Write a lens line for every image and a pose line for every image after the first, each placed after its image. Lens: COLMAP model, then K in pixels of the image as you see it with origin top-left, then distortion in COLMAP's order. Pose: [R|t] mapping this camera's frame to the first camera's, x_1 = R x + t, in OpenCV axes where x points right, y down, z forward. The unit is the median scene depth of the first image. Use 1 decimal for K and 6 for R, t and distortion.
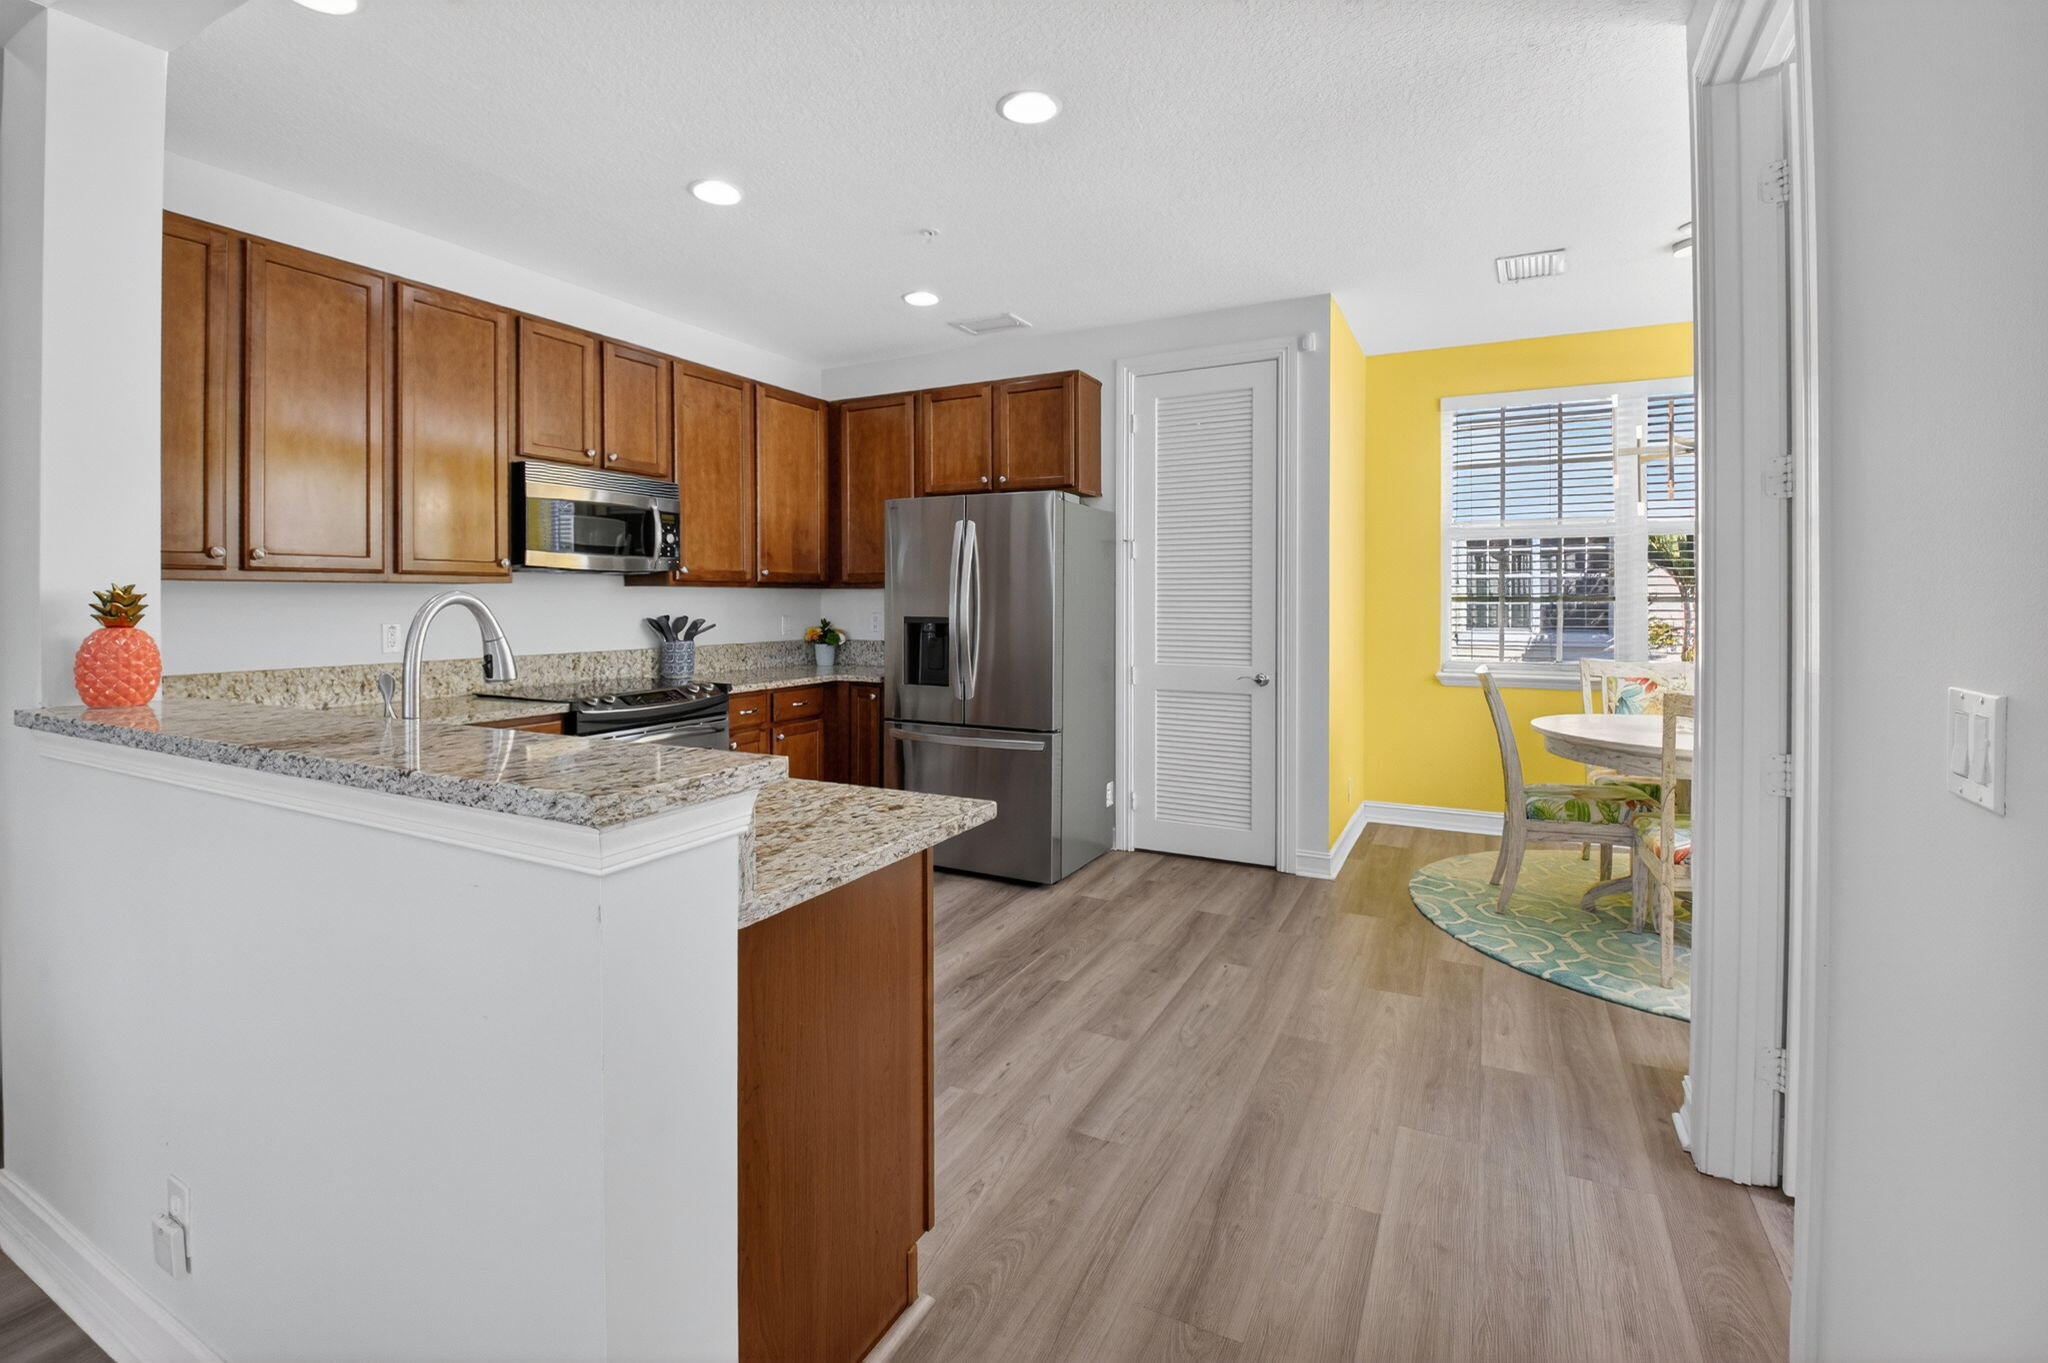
lens RADIAL K [[930.7, 0, 1029.9], [0, 930.7, 629.1], [0, 0, 1]] dist [0.014727, -0.023883]
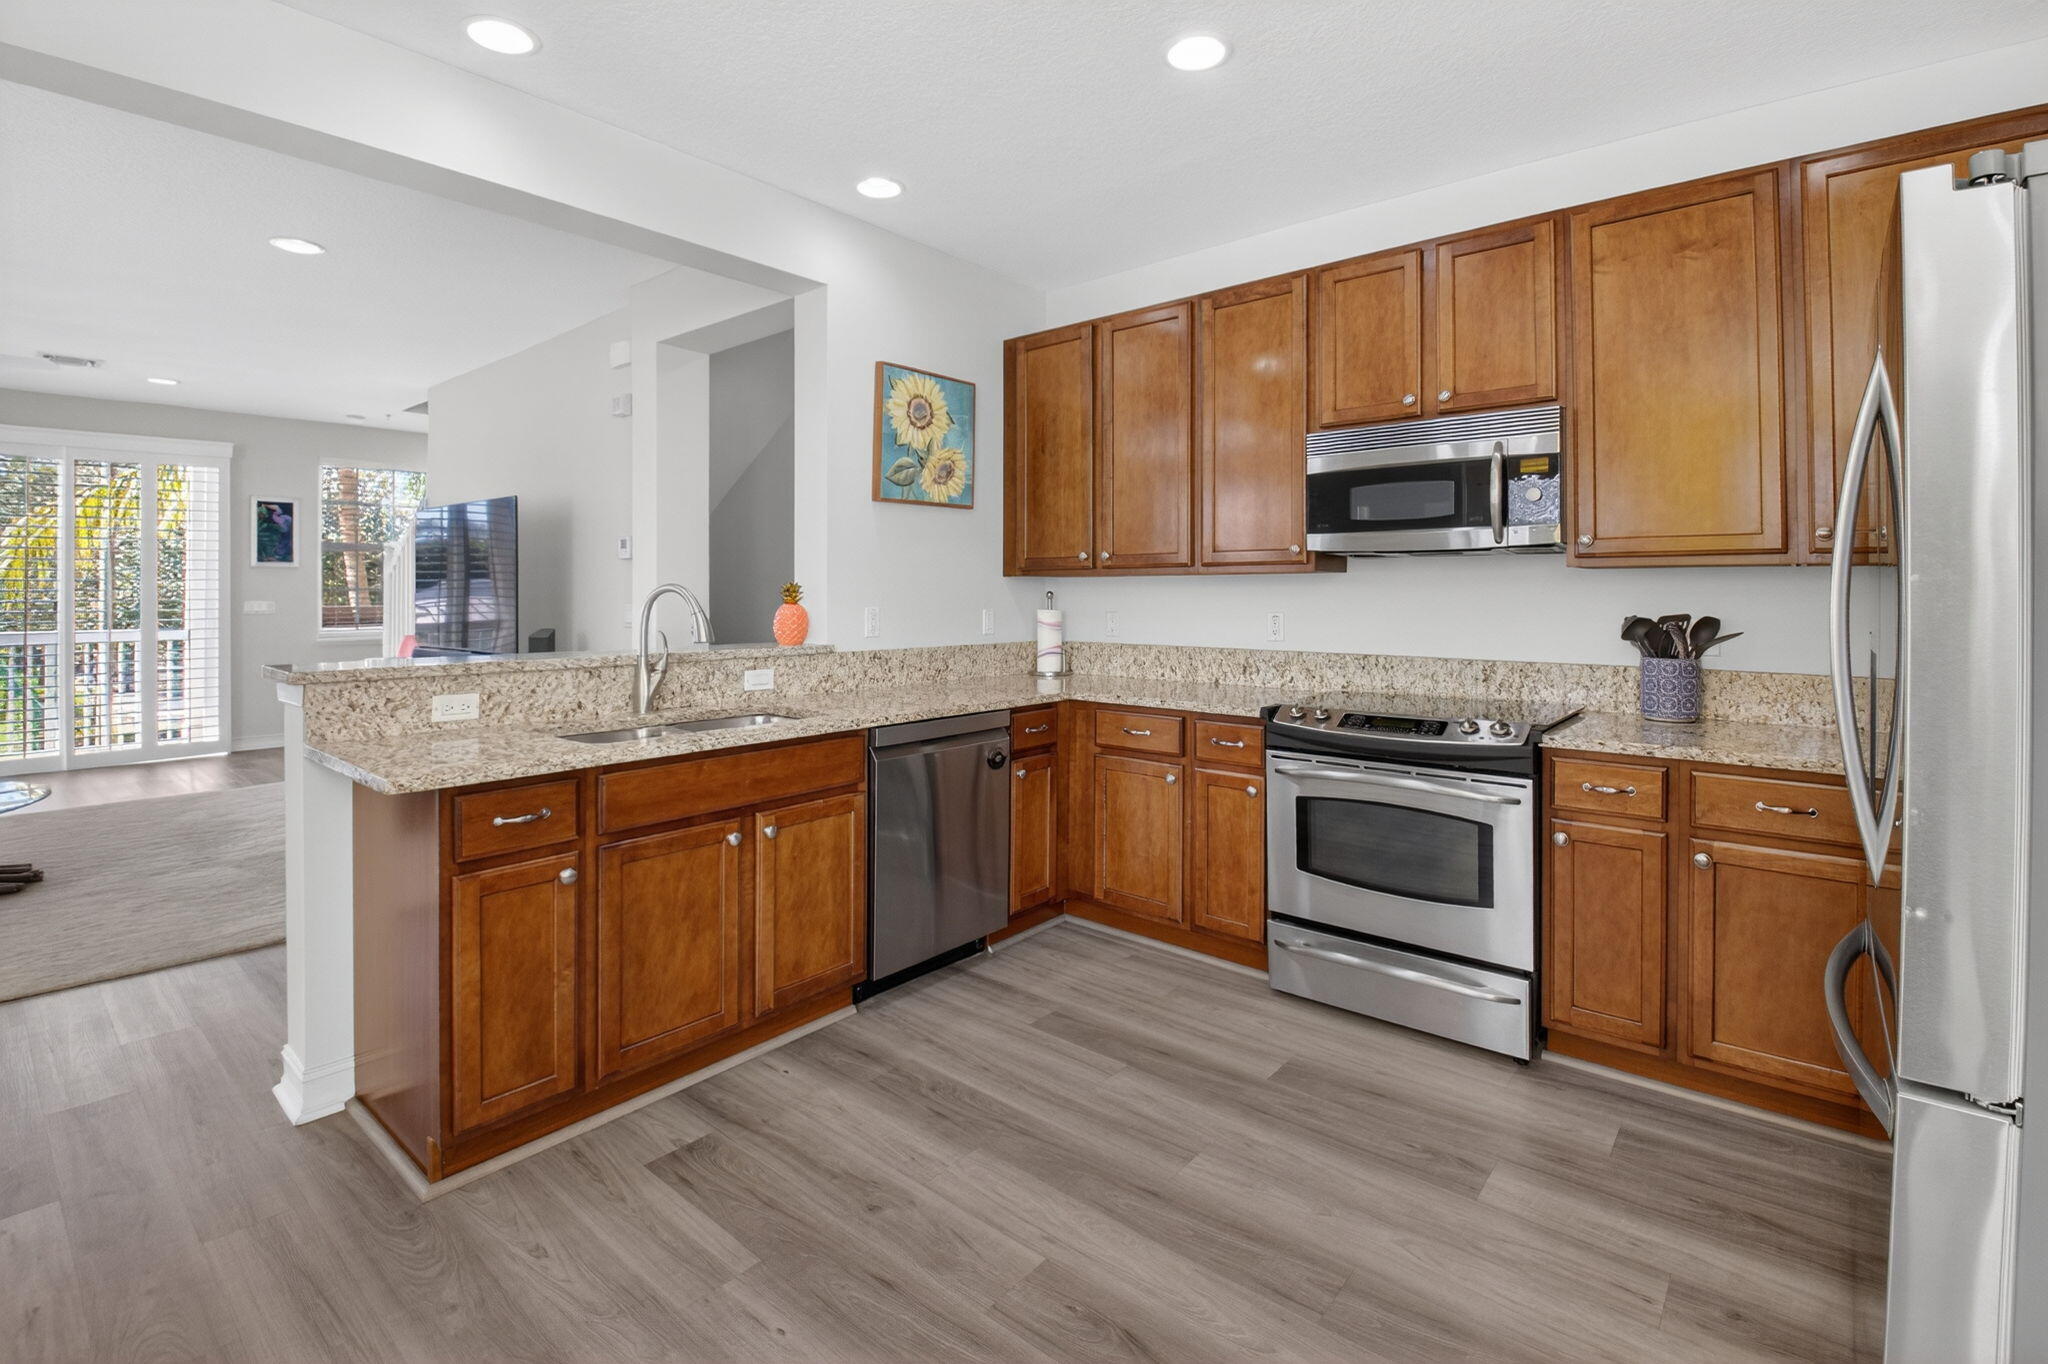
lens RADIAL K [[931.3, 0, 1003.2], [0, 931.3, 600.1], [0, 0, 1]] dist [0.015492, -0.024983]
pose [[-0.251013, 0.009317, -0.967939, 0.306702], [-0.029750, 0.999407, 0.017335, -0.022027], [0.967527, 0.033147, -0.250587, 0.732480]]
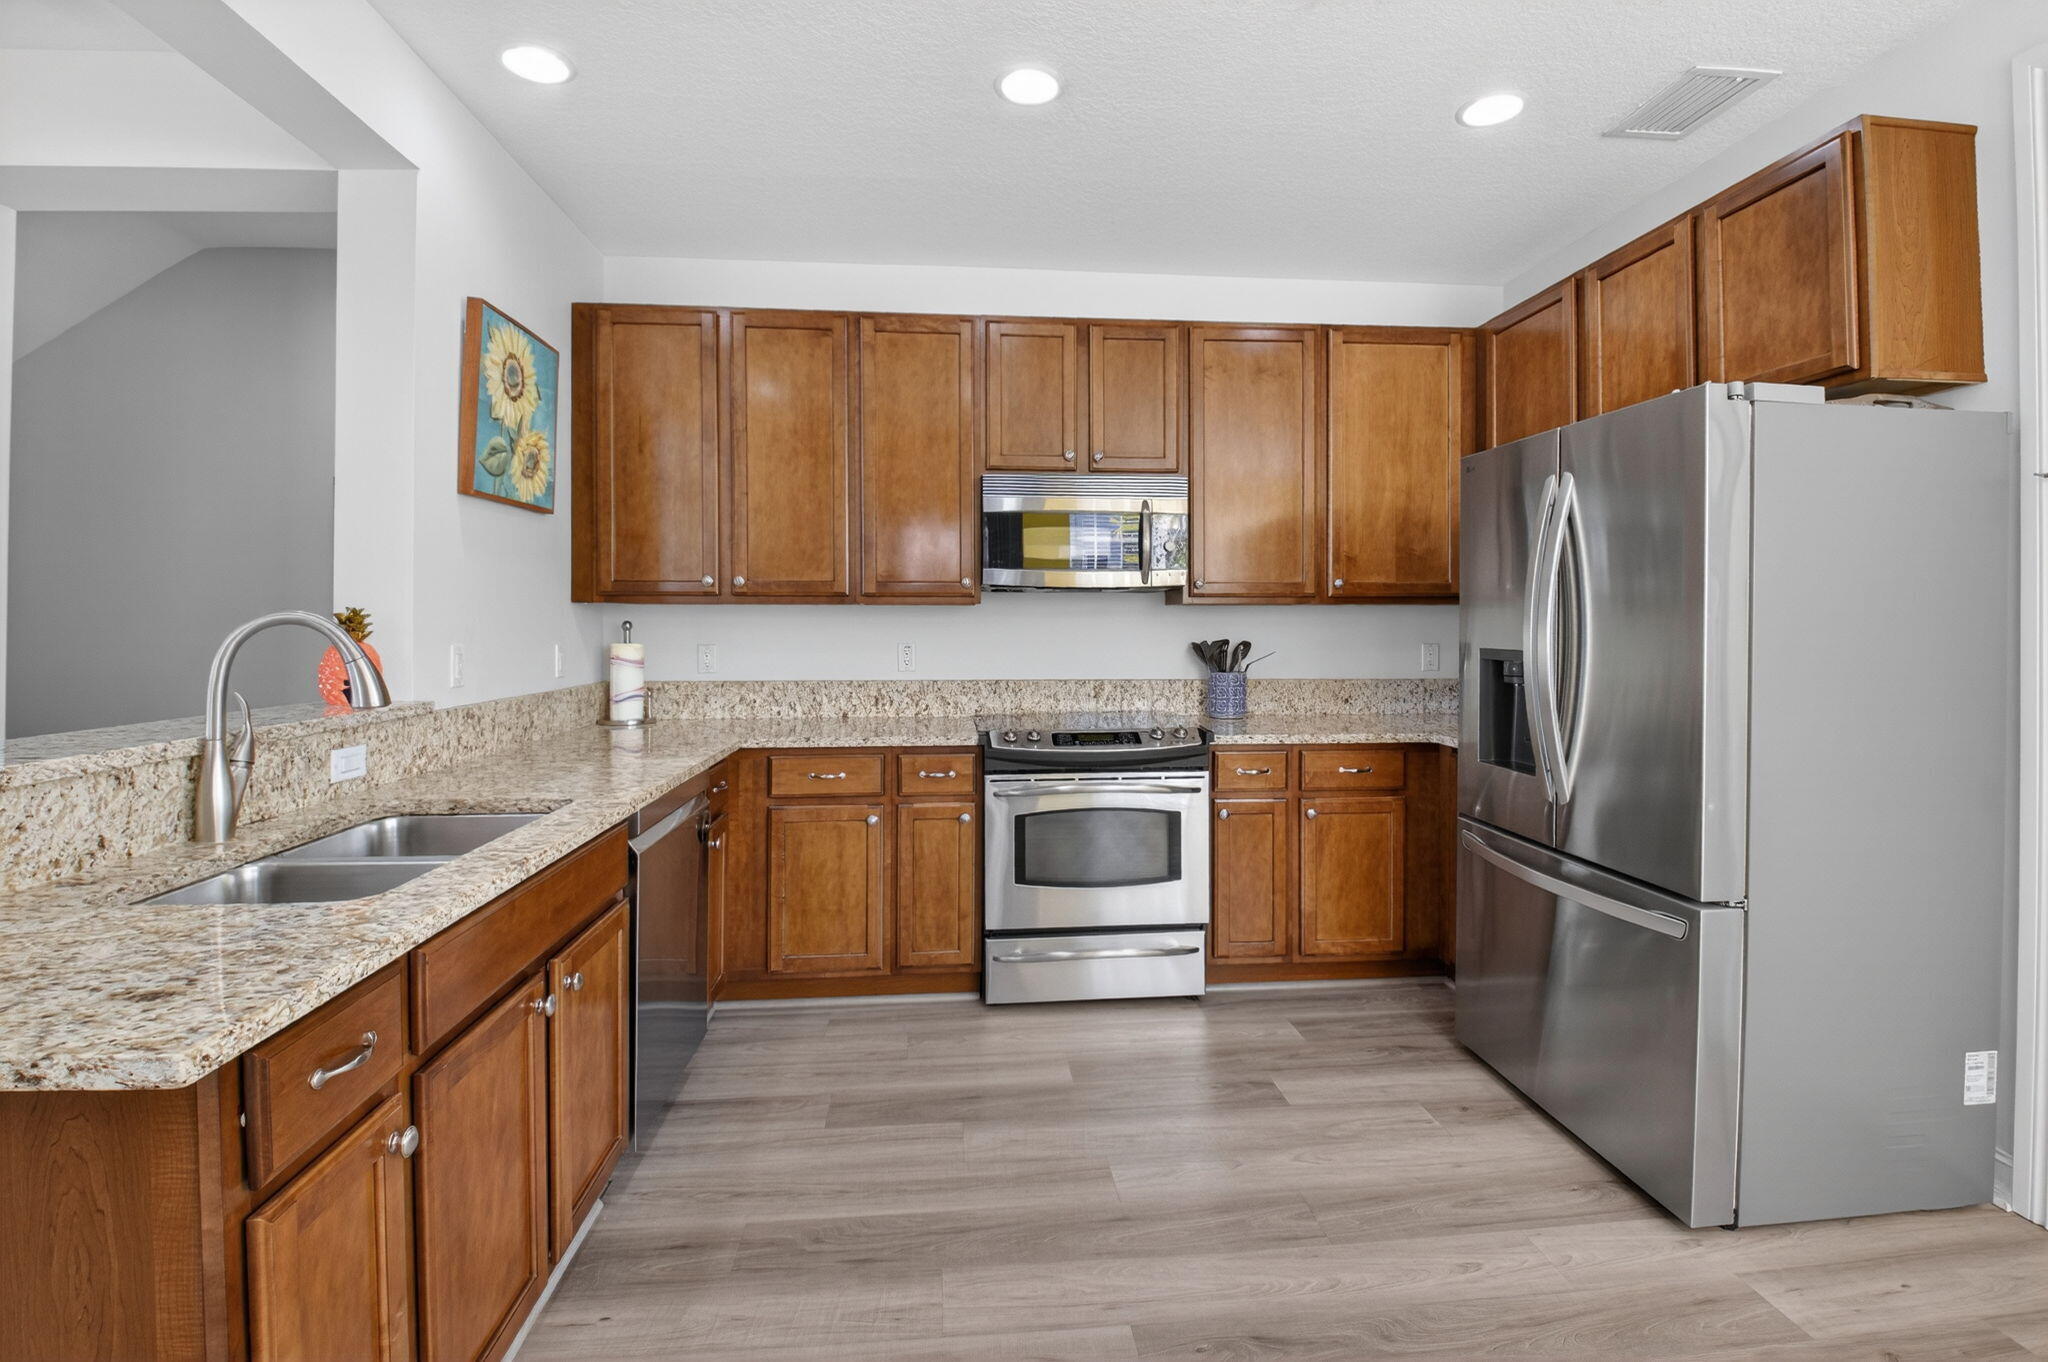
lens RADIAL K [[930.7, 0, 1029.9], [0, 930.7, 628.6], [0, 0, 1]] dist [0.014727, -0.023883]
pose [[0.525582, 0.007942, -0.850706, 0.219404], [-0.027103, 0.999605, -0.007413, -0.013711], [0.850311, 0.026953, 0.525590, 0.426332]]
